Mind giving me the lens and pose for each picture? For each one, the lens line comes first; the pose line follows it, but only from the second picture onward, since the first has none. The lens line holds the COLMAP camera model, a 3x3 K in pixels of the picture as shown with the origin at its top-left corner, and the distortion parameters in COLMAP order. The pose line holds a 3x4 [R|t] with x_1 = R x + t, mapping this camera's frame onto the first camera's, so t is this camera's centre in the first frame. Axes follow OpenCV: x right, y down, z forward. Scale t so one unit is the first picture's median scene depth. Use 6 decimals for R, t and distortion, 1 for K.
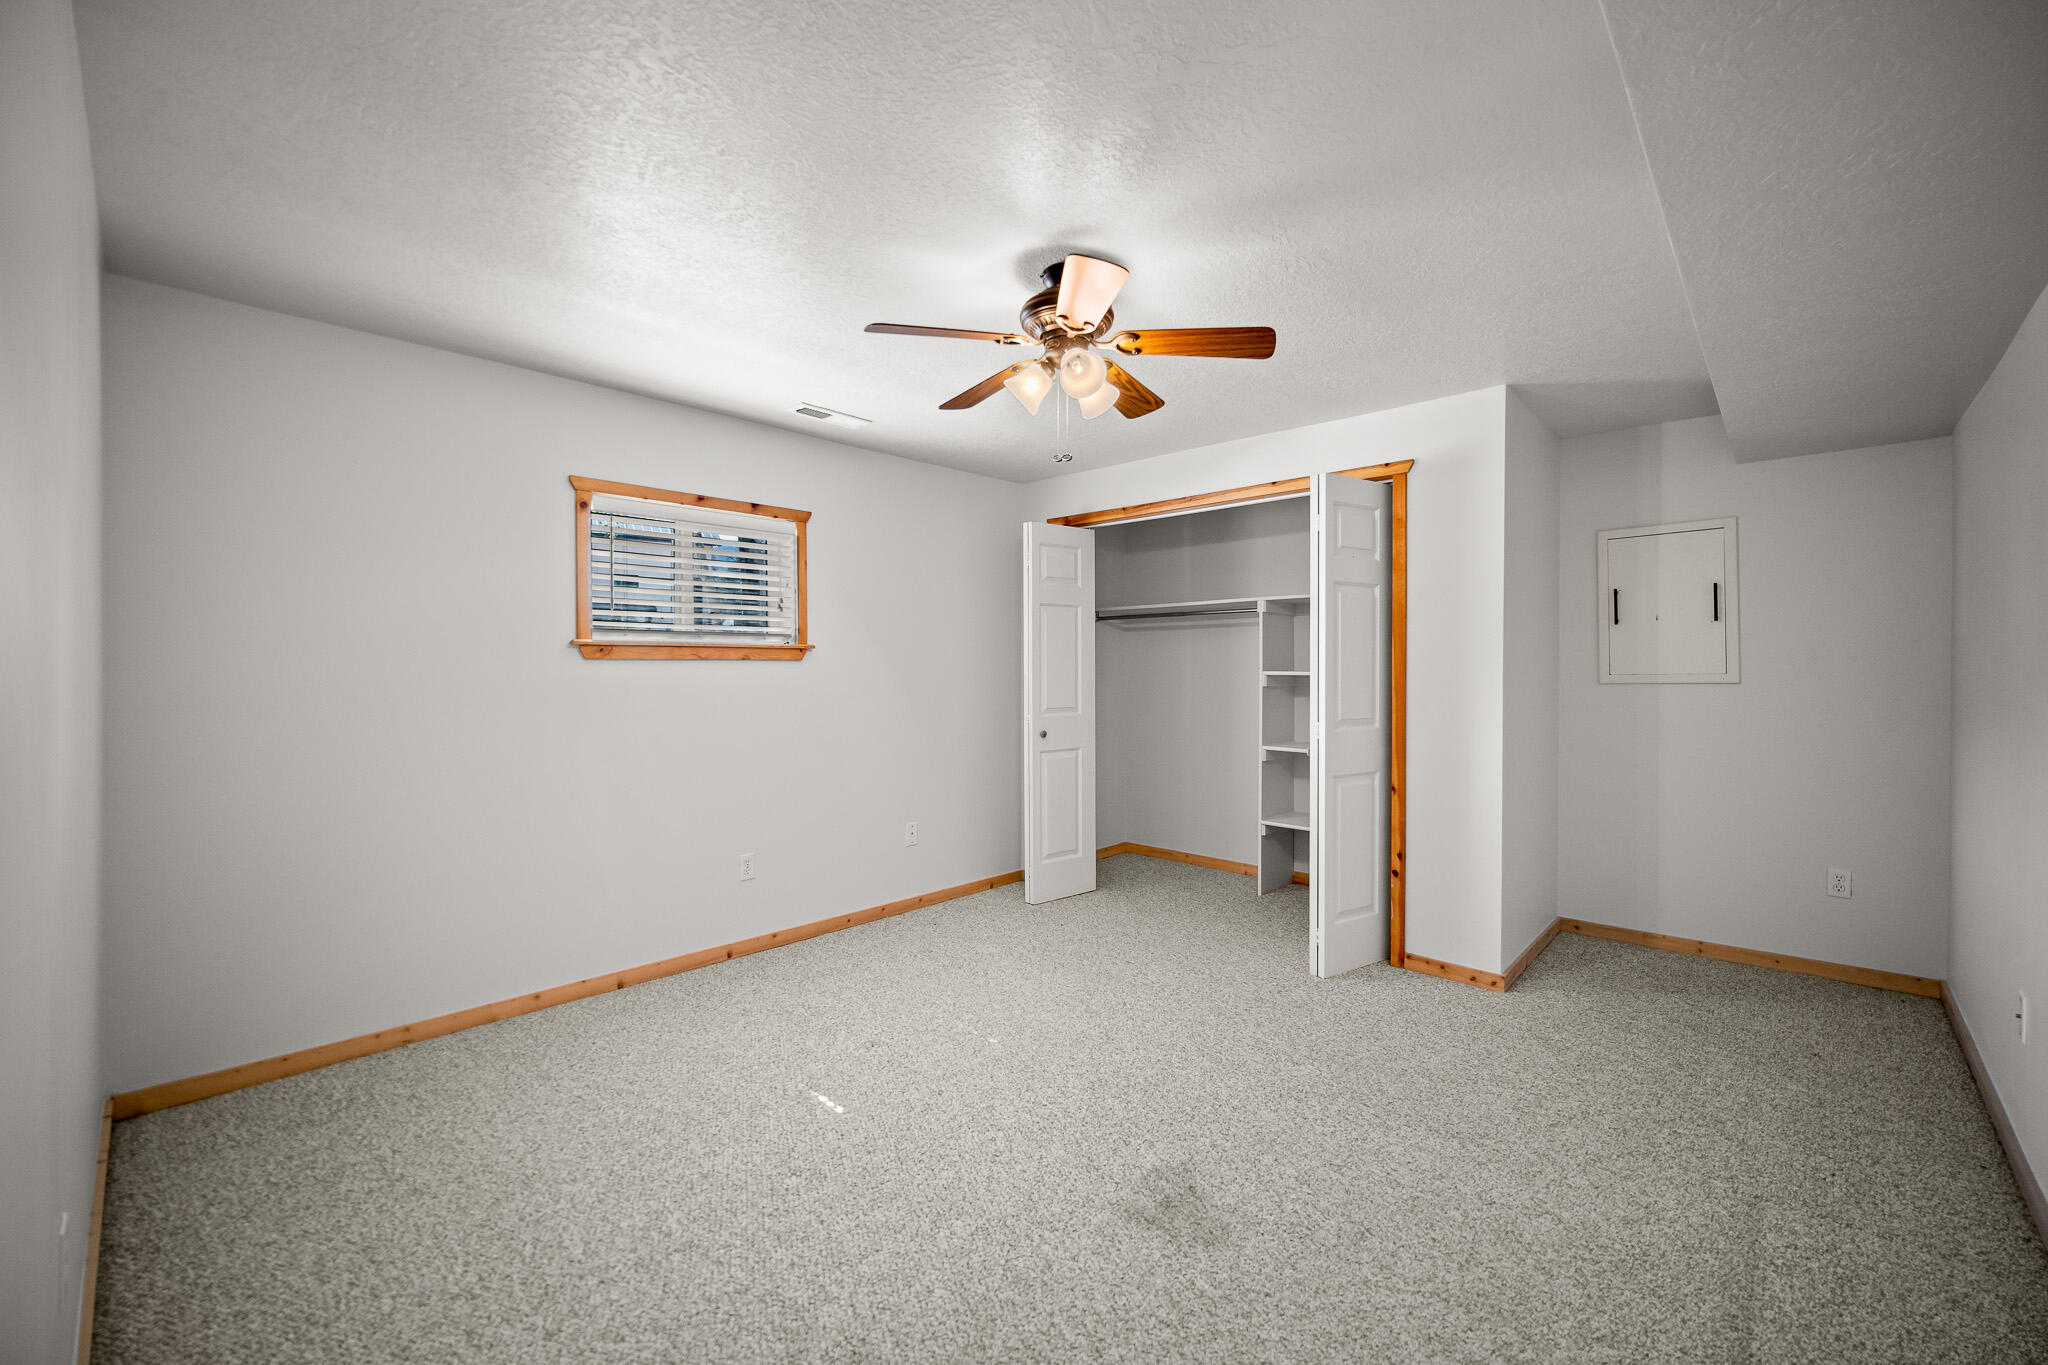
lens RADIAL K [[838.0, 0, 1031.3], [0, 838.0, 670.7], [0, 0, 1]] dist [-0.004917, 0.000439]
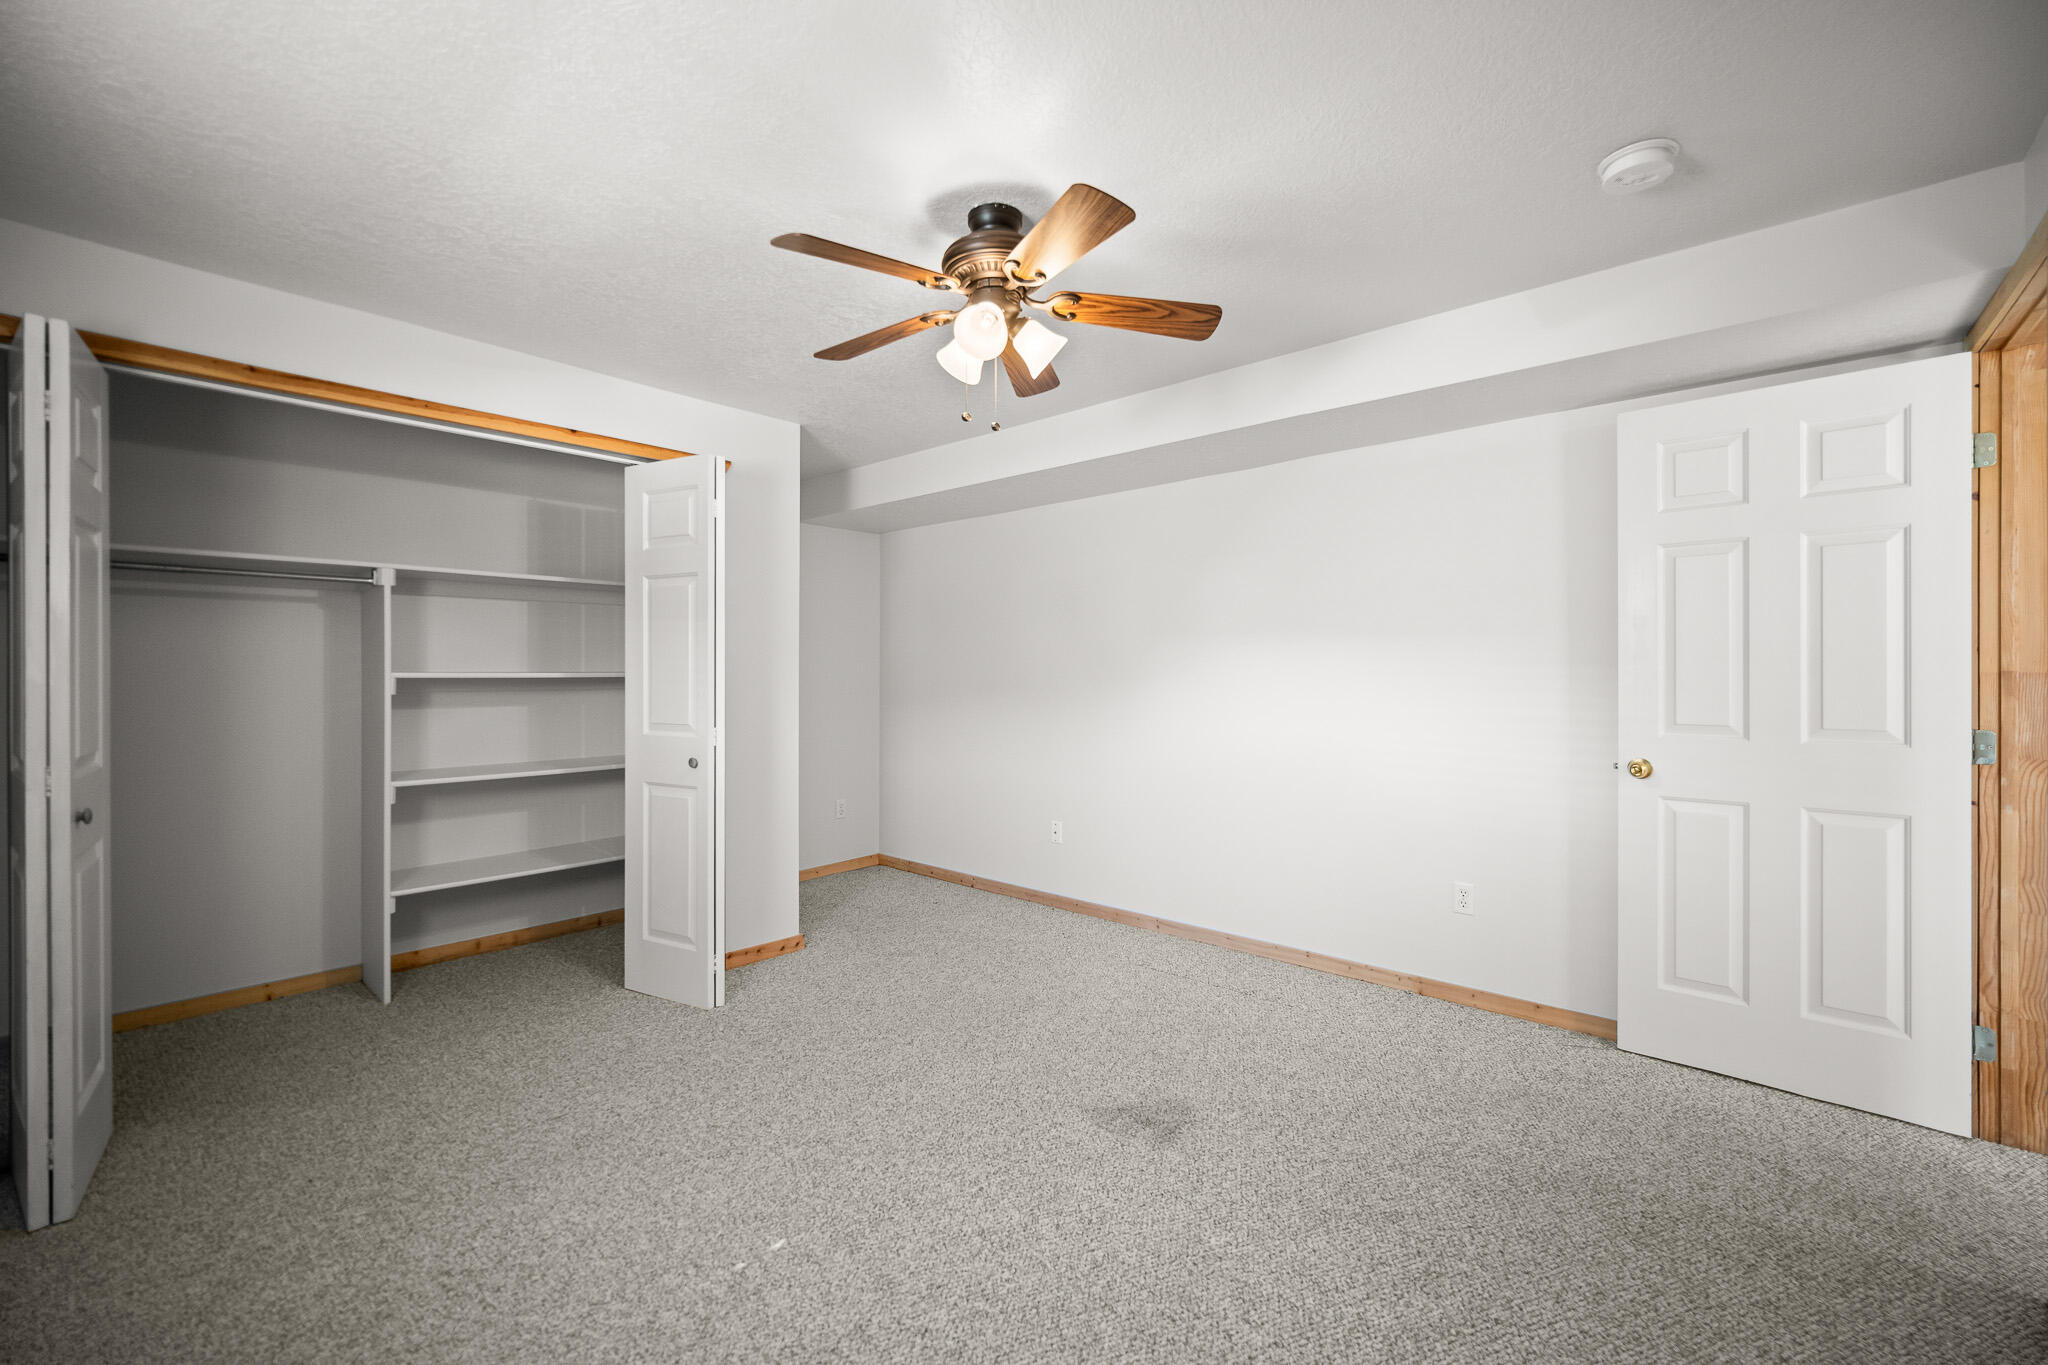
lens RADIAL K [[838.0, 0, 1032.6], [0, 838.0, 676.2], [0, 0, 1]] dist [-0.004917, 0.000439]
pose [[-0.039315, -0.004682, 0.999216, -0.632968], [0.003788, 0.999981, 0.004835, 0.003201], [-0.999220, 0.003975, -0.039297, 0.759423]]
